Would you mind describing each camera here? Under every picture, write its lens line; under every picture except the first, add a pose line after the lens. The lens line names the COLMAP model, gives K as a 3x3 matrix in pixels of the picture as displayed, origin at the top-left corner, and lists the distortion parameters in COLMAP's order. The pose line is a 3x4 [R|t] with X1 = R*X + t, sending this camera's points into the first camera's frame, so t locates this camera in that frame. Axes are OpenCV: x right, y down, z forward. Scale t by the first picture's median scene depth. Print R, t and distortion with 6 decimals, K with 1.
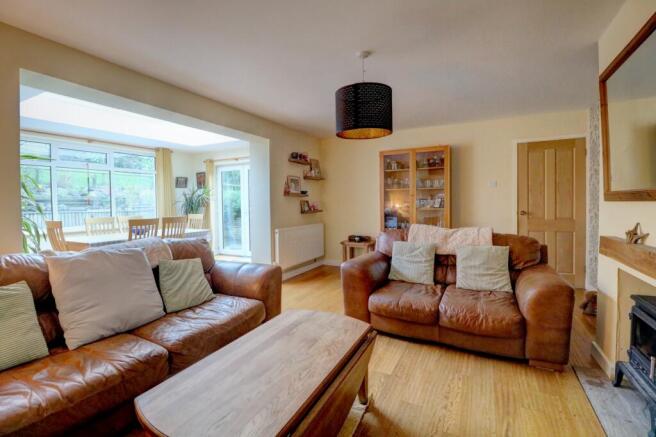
lens RADIAL K [[307.2, 0, 325.9], [0, 307.2, 209.9], [0, 0, 1]] dist [-0.028867, -0.000549]
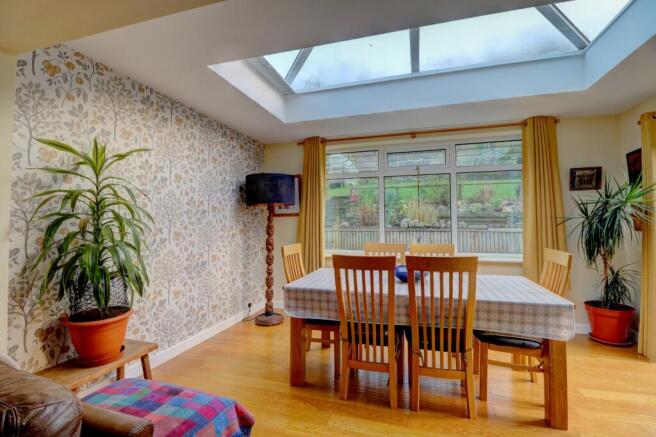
lens RADIAL K [[307.2, 0, 325.9], [0, 307.2, 209.9], [0, 0, 1]] dist [-0.028867, -0.000549]
pose [[0.165349, -0.027073, -0.985863, -0.074738], [-0.022938, 0.999247, -0.031287, -0.016804], [0.985968, 0.027787, 0.164604, 0.518135]]
